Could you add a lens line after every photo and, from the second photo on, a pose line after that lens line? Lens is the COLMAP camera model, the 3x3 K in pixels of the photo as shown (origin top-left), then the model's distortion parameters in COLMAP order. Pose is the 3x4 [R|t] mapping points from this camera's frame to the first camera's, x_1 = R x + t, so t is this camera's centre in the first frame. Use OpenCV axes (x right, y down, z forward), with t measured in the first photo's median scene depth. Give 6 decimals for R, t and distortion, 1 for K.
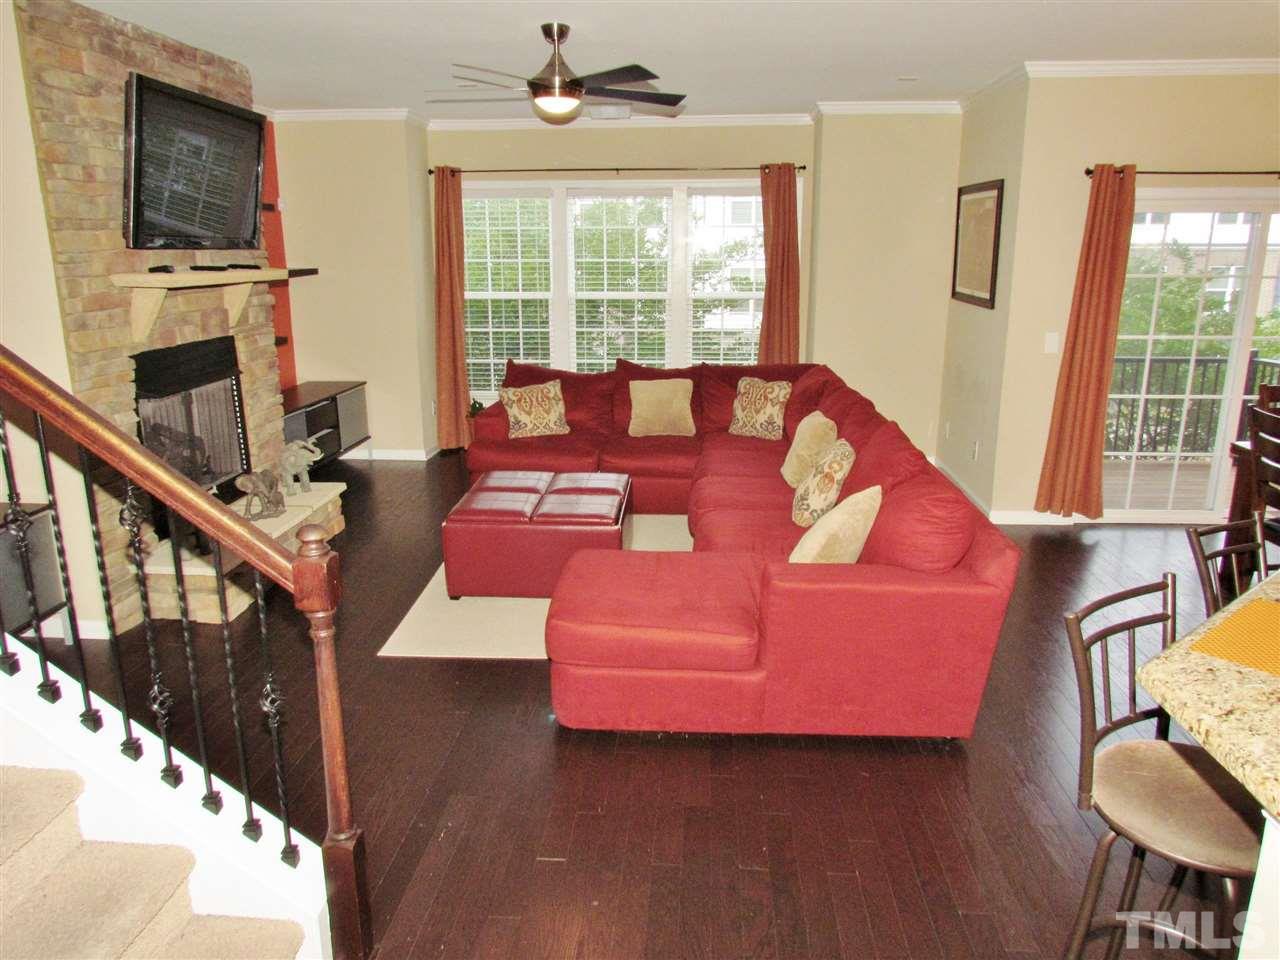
lens RADIAL K [[922.7, 0, 640.0], [0, 922.7, 480.0], [0, 0, 1]] dist [-0.003584, -0.001013]
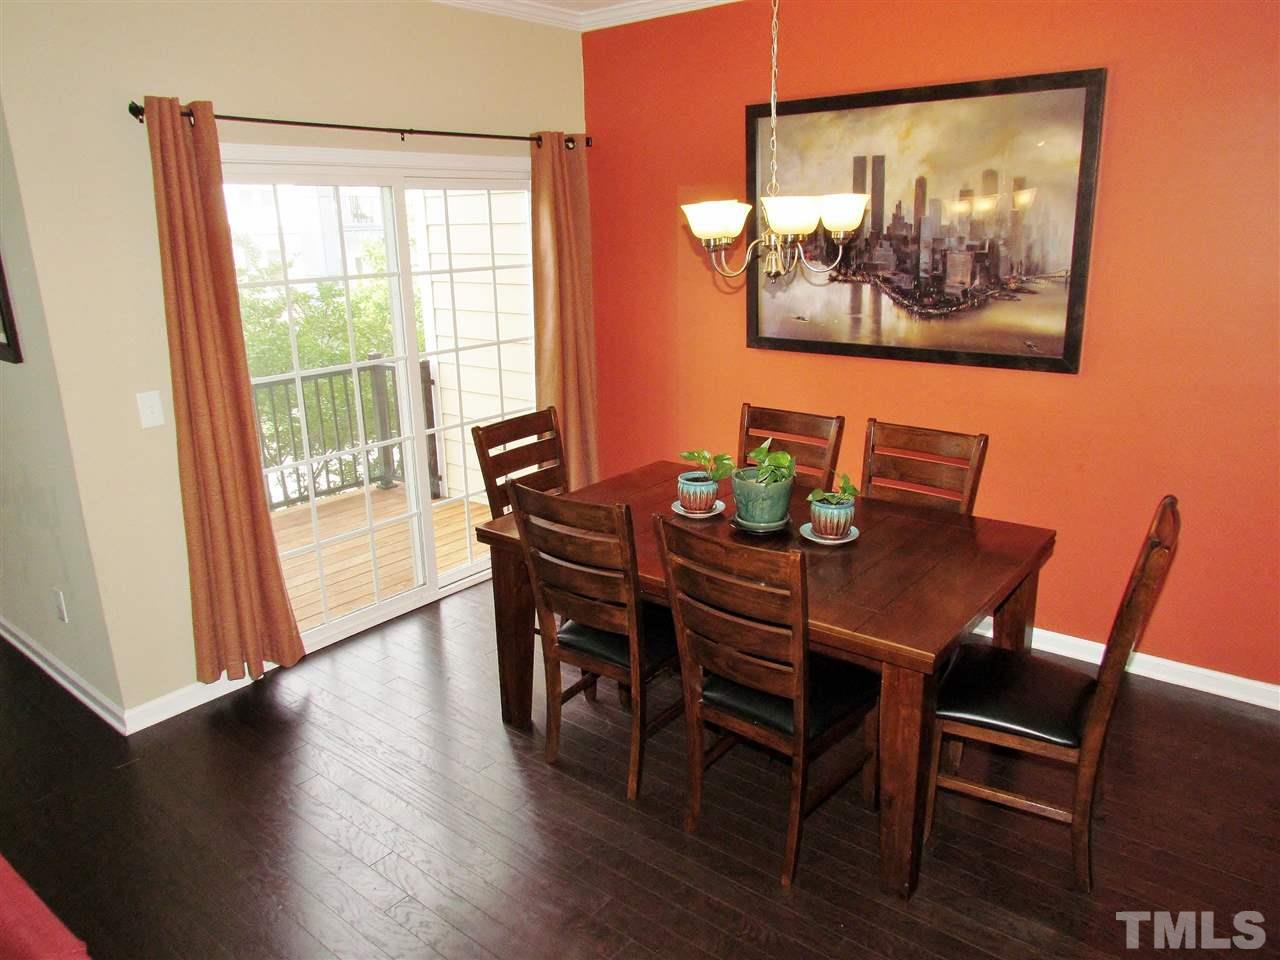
lens RADIAL K [[924.1, 0, 640.0], [0, 924.1, 480.0], [0, 0, 1]] dist [-0.020132, 0.002330]
pose [[0.574464, -0.236281, 0.783685, 0.166084], [0.223100, 0.966379, 0.127824, -0.114626], [-0.787539, 0.101410, 0.607864, 0.425116]]
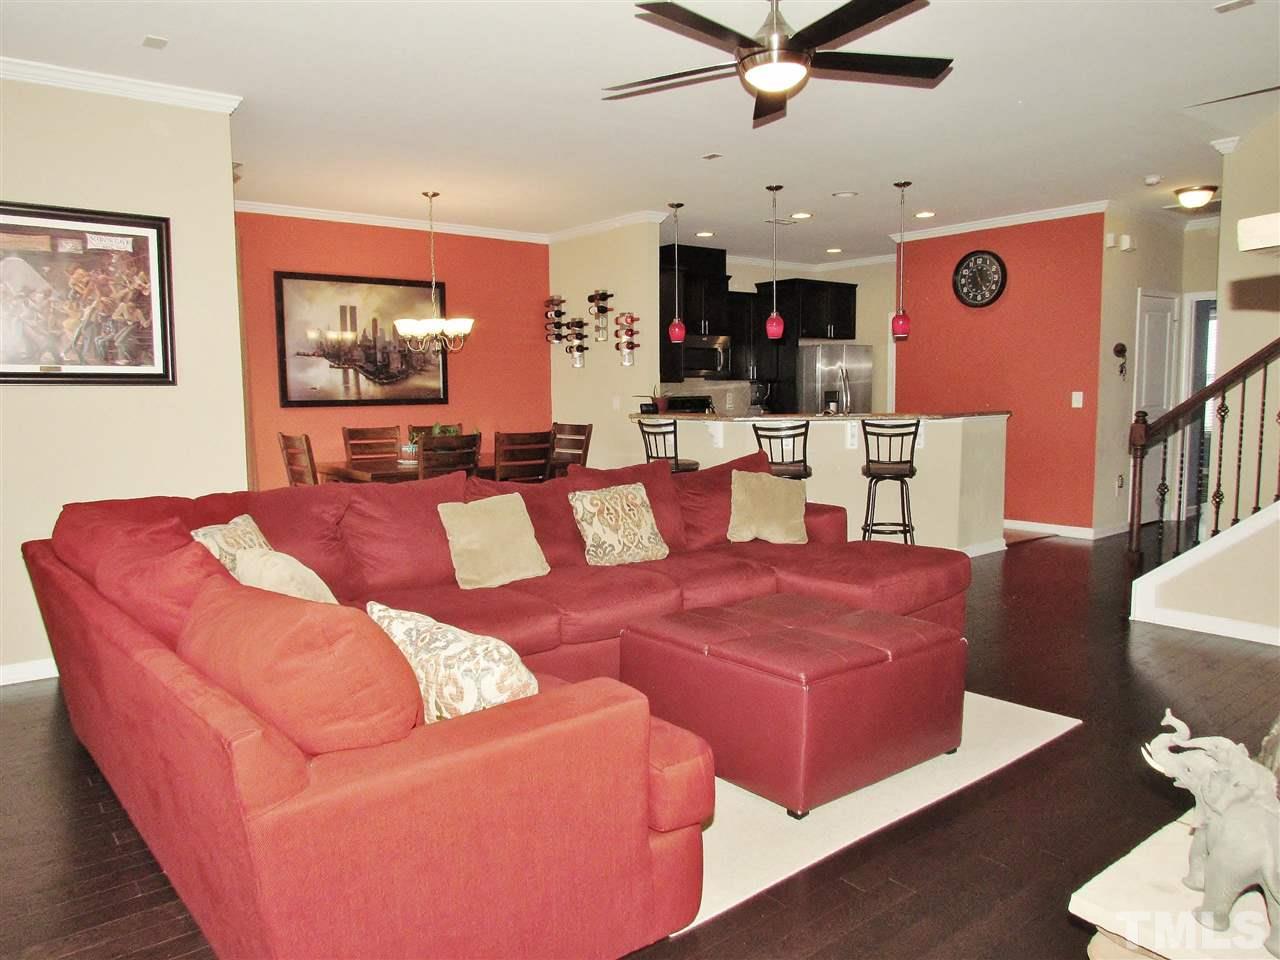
lens RADIAL K [[927.9, 0, 647.4], [0, 927.9, 496.7], [0, 0, 1]] dist [-0.018787, 0.002647]
pose [[-0.680490, -0.079656, 0.728414, -0.487726], [0.187915, 0.941859, 0.278549, -0.256412], [-0.708252, 0.326430, -0.625957, 1.338121]]
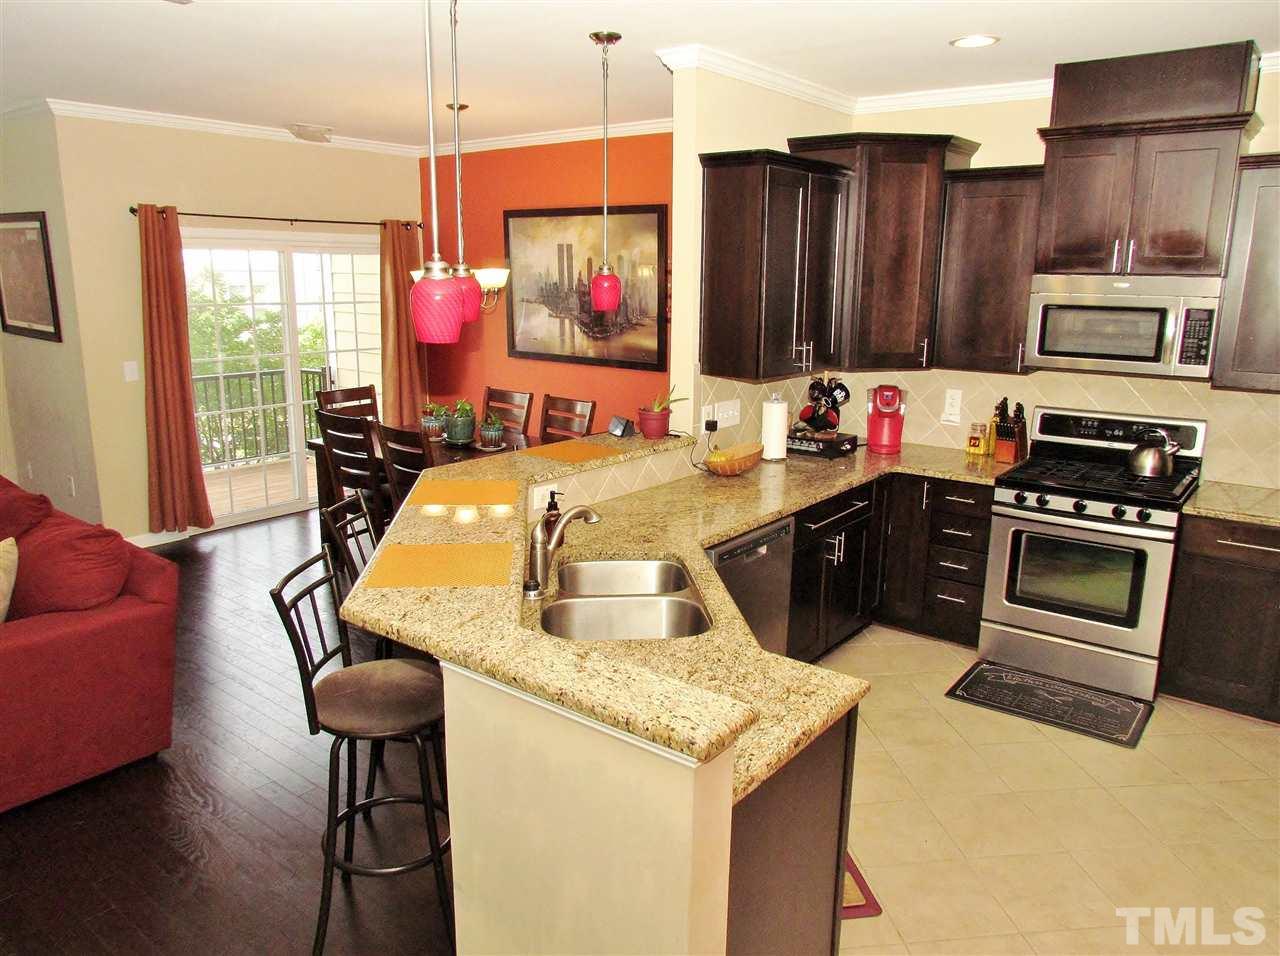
lens RADIAL K [[924.1, 0, 640.0], [0, 924.1, 478.0], [0, 0, 1]] dist [-0.020132, 0.002330]
pose [[0.570063, -0.173863, 0.802994, -0.080149], [0.189272, 0.978856, 0.077572, -0.003219], [-0.799503, 0.107764, 0.590917, -0.057696]]
